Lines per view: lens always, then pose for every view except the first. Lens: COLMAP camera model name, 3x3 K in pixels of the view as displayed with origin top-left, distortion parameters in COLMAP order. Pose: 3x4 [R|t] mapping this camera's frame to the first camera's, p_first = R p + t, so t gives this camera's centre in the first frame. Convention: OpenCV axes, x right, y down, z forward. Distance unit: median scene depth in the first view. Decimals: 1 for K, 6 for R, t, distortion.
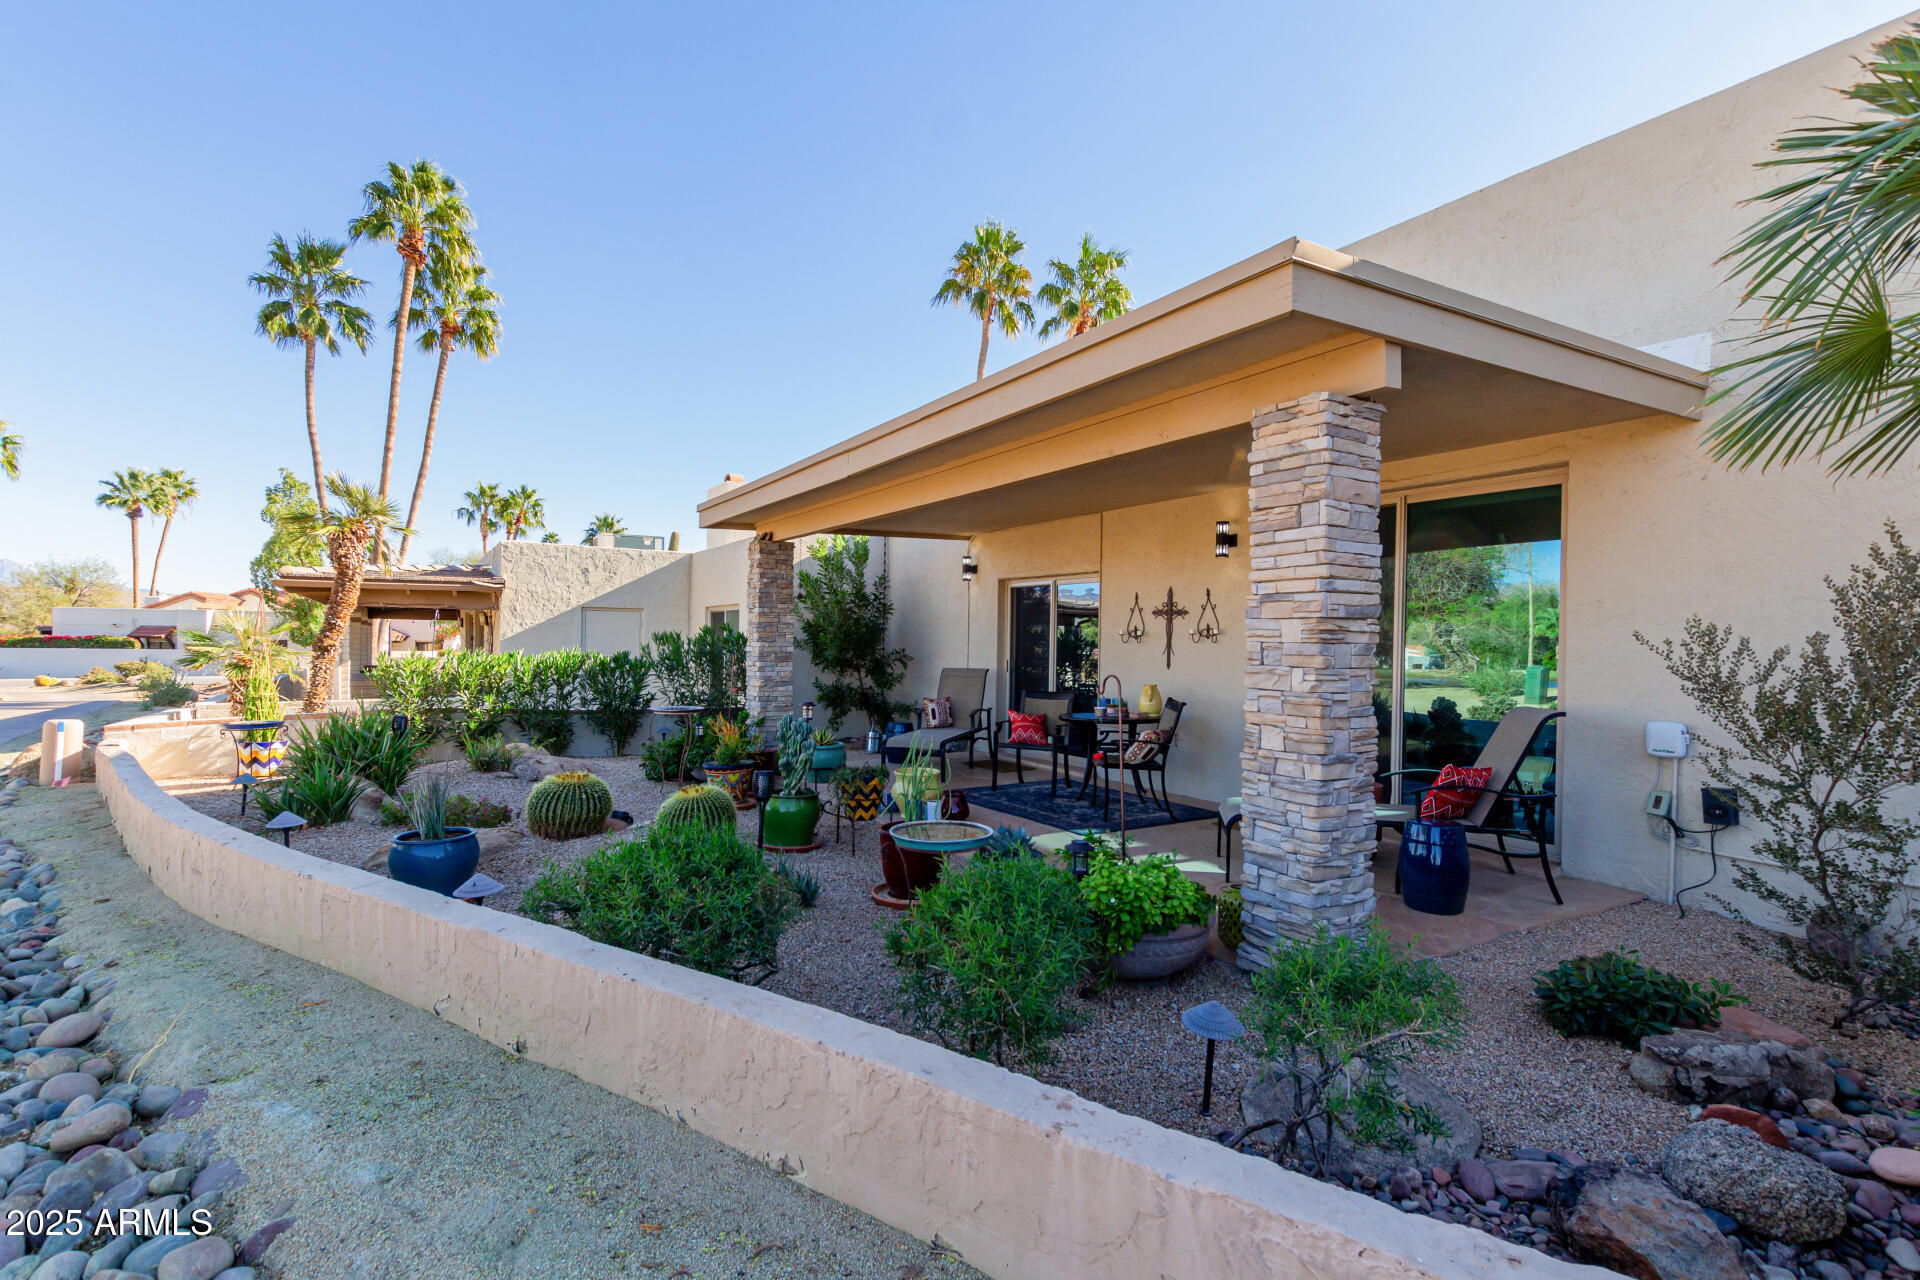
lens RADIAL K [[883.5, 0, 955.3], [0, 883.5, 646.9], [0, 0, 1]] dist [0.000832, 0.000156]
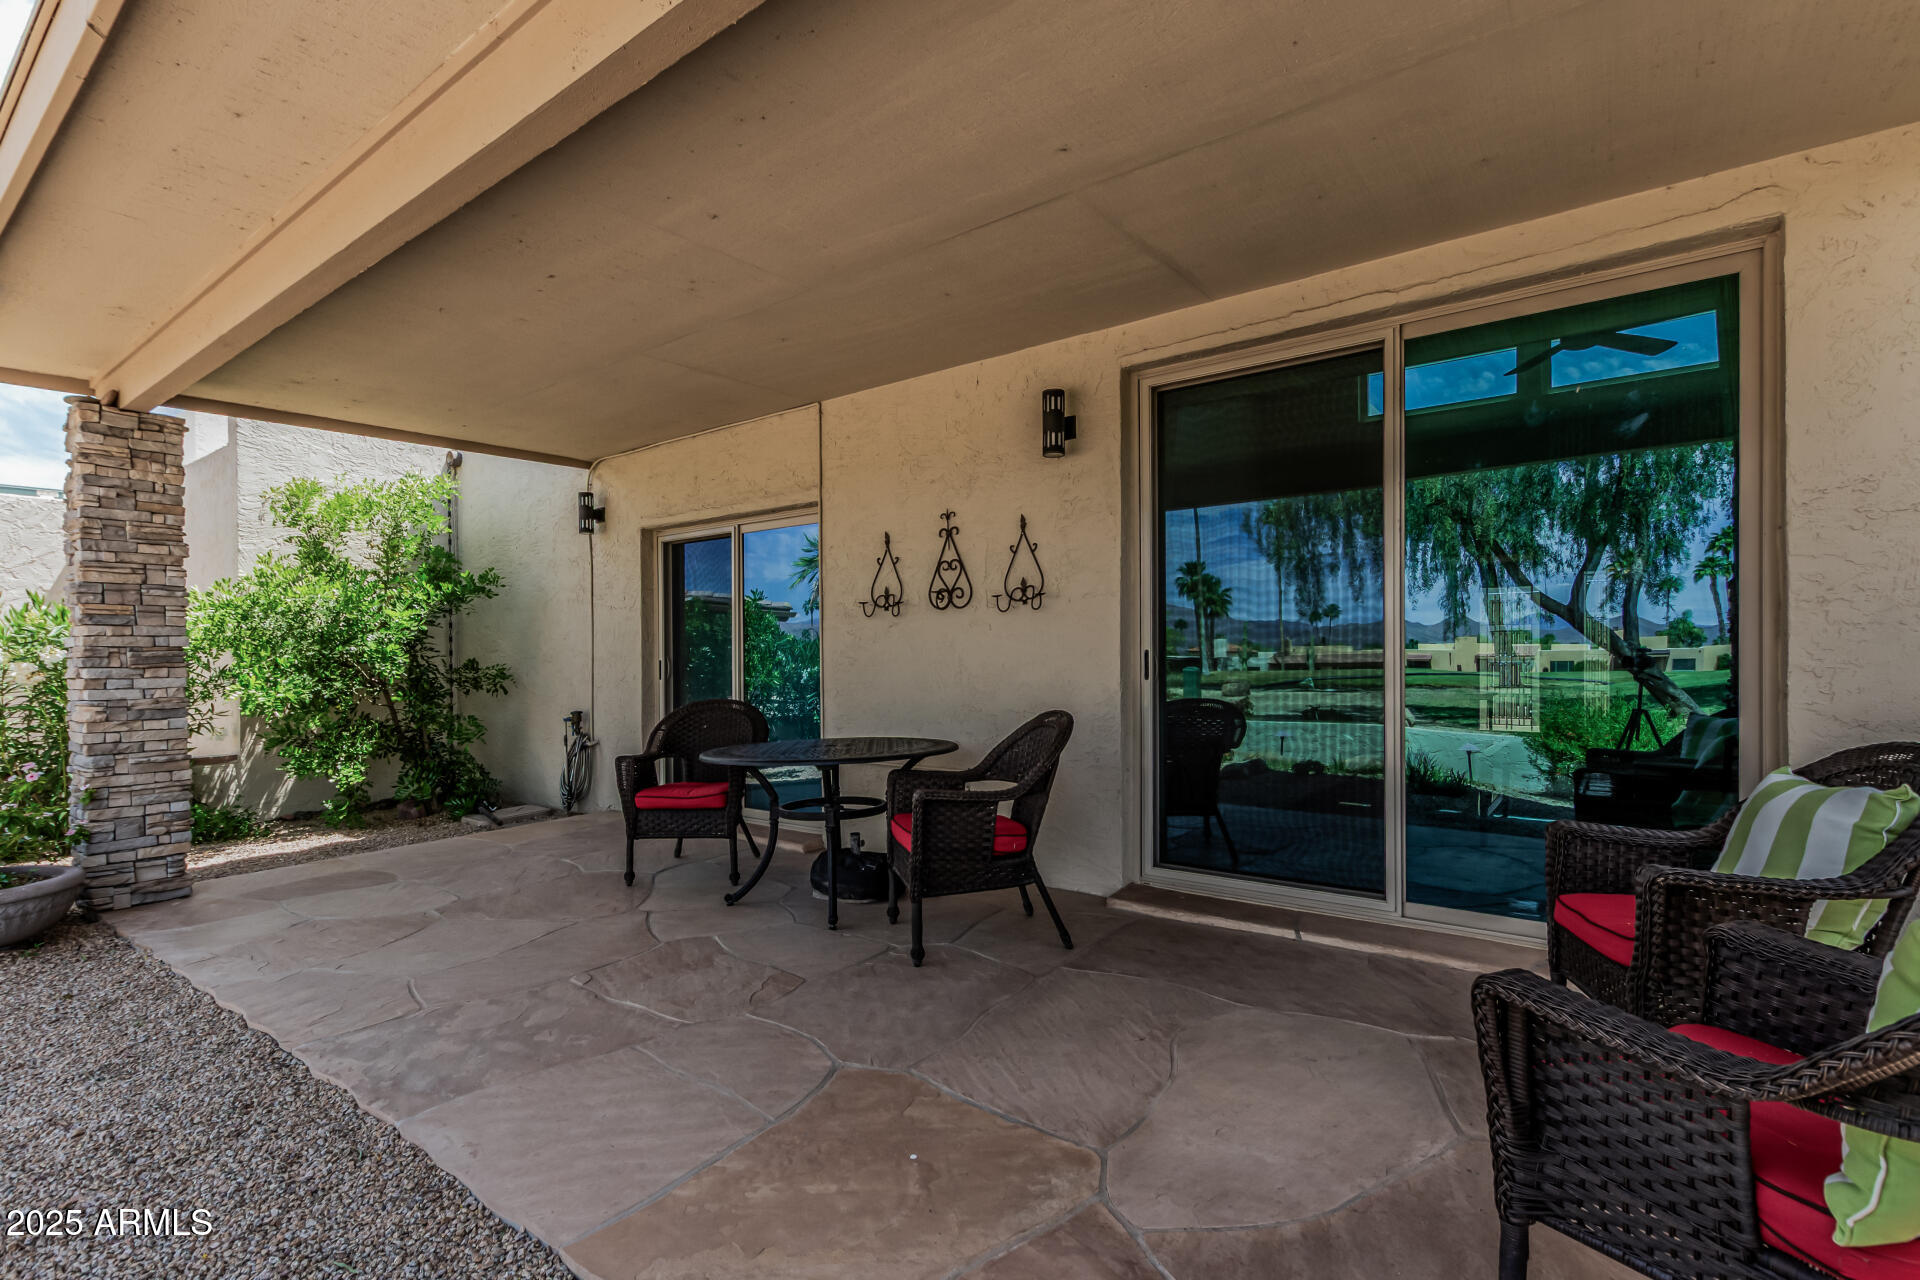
lens RADIAL K [[901.2, 0, 952.1], [0, 901.2, 677.2], [0, 0, 1]] dist [-0.000091, 0.000017]
pose [[0.940266, -0.018457, 0.339941, 0.042038], [0.018827, 0.999820, 0.002209, 0.028959], [-0.339921, 0.004323, 0.940444, 0.405177]]
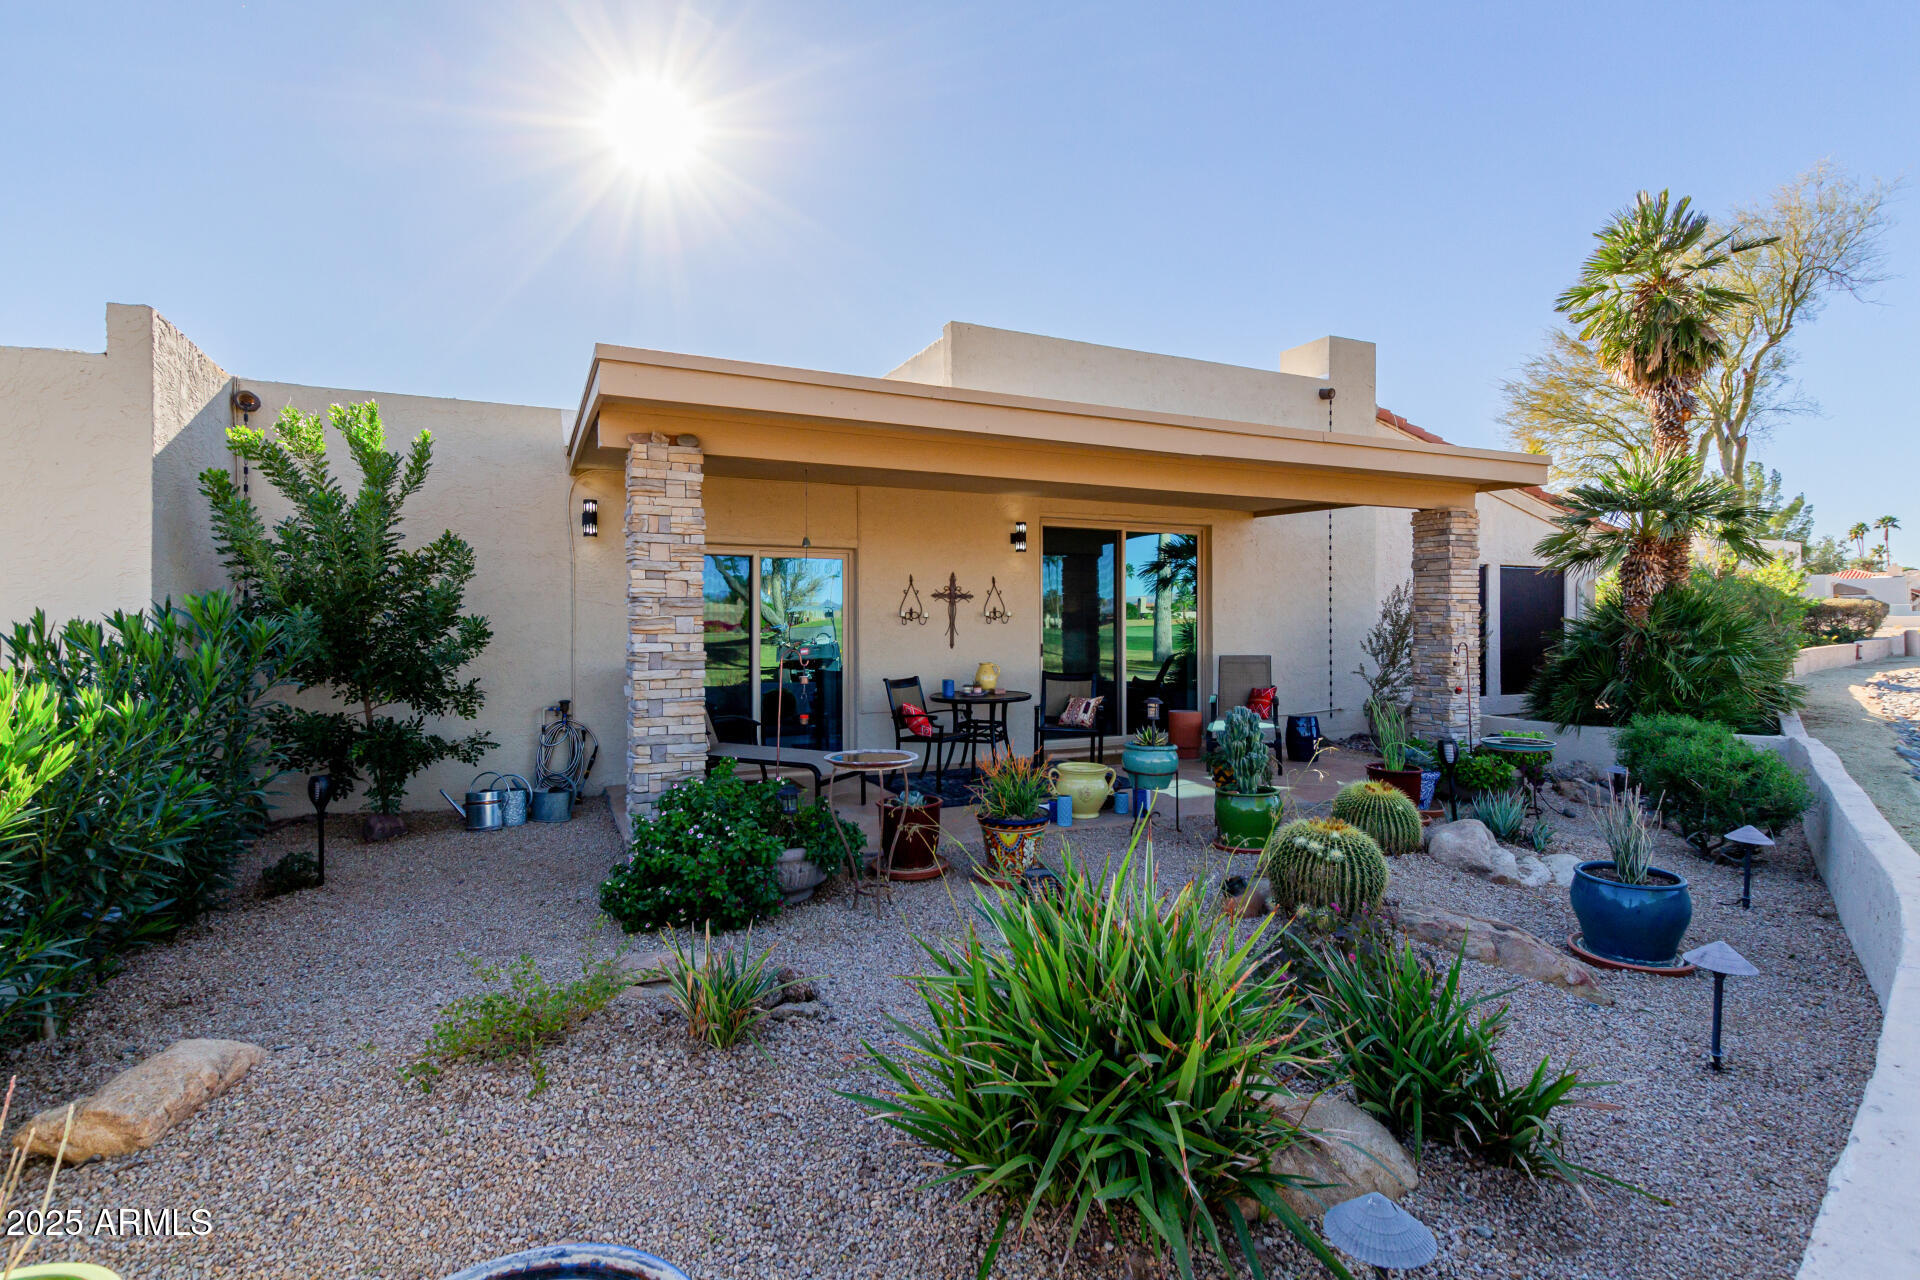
lens RADIAL K [[883.5, 0, 955.3], [0, 883.5, 646.9], [0, 0, 1]] dist [0.000832, 0.000156]
pose [[0.130923, -0.017608, 0.991236, -0.734165], [0.016057, 0.999749, 0.015639, 0.005603], [-0.991263, 0.013868, 0.131173, 0.763280]]
